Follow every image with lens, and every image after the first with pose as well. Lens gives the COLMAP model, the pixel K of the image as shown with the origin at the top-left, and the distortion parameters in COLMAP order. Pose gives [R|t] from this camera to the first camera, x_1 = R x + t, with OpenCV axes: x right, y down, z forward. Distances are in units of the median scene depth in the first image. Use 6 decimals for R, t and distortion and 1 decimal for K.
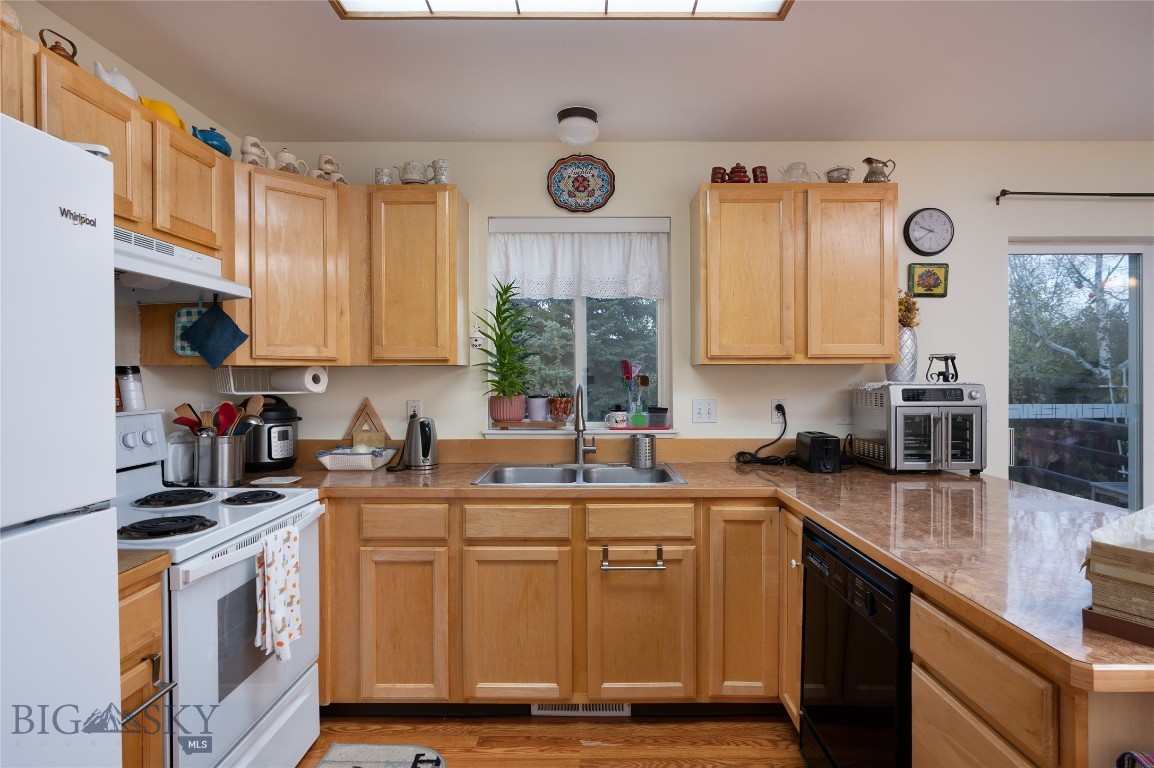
lens RADIAL K [[611.1, 0, 587.8], [0, 611.1, 383.2], [0, 0, 1]] dist [0.002429, -0.001452]
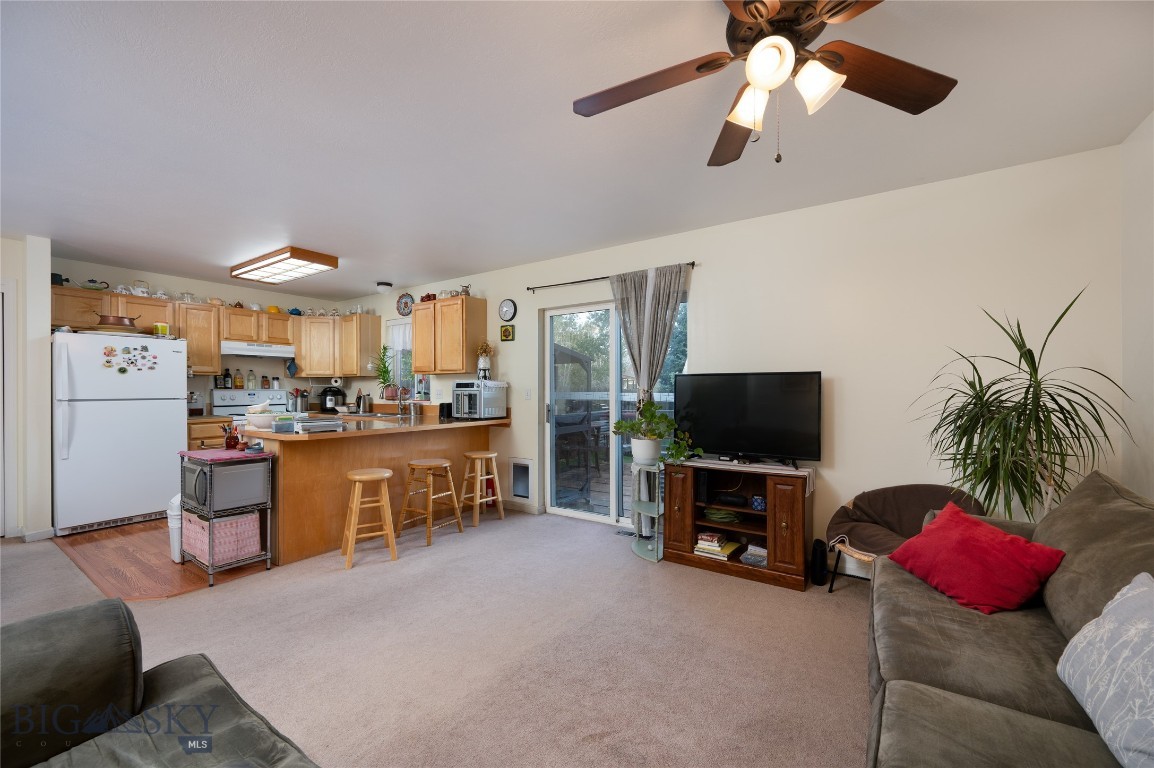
lens RADIAL K [[459.7, 0, 577.0], [0, 459.7, 388.5], [0, 0, 1]] dist [-0.001566, 0.000018]
pose [[0.827242, 0.000492, -0.561846, 1.881134], [-0.007659, 0.999917, -0.010402, 0.044525], [0.561794, 0.012908, 0.827177, -0.211534]]
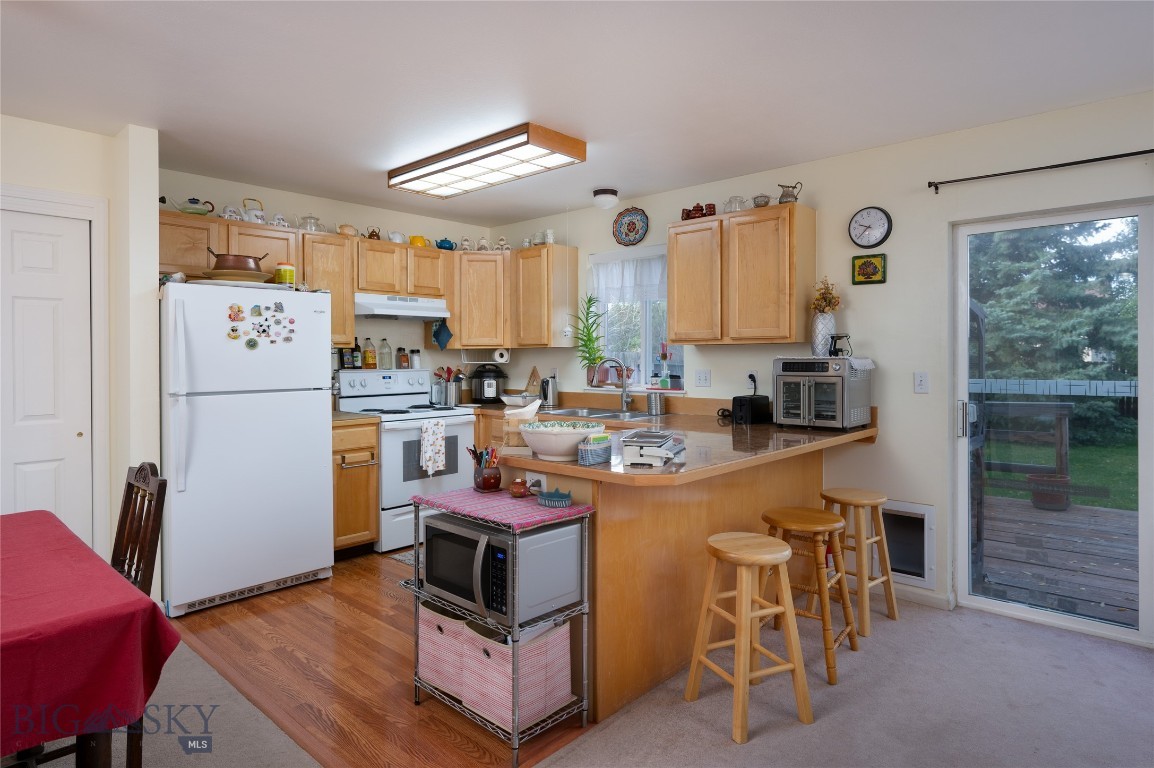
lens RADIAL K [[666.0, 0, 576.5], [0, 666.0, 352.8], [0, 0, 1]] dist [-0.002498, -0.003900]
pose [[0.731460, -0.004182, -0.681871, 1.147287], [-0.006425, 0.999895, -0.013025, 0.010788], [0.681854, 0.013908, 0.731356, -0.338649]]
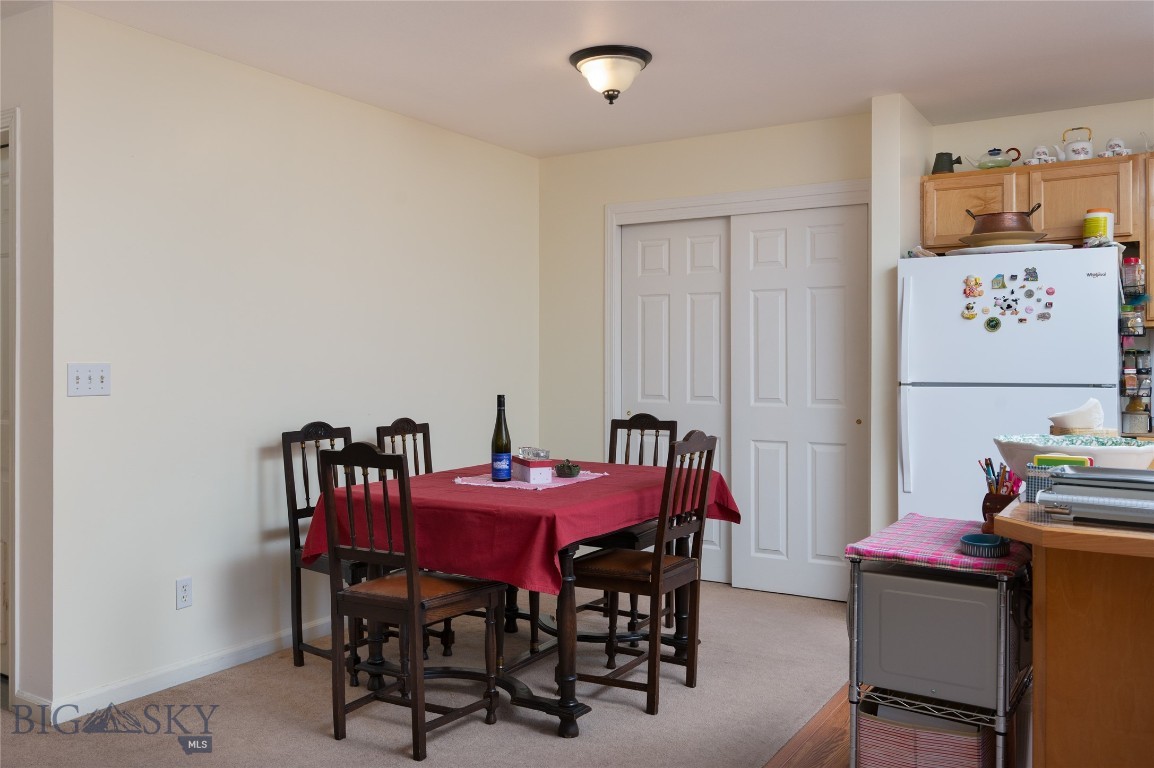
lens RADIAL K [[945.7, 0, 572.3], [0, 945.7, 377.6], [0, 0, 1]] dist [0.037333, 0.002516]
pose [[-0.514982, 0.017373, -0.857025, 1.418325], [-0.007557, 0.999664, 0.024806, 0.033188], [0.857168, 0.019251, -0.514678, 0.432588]]
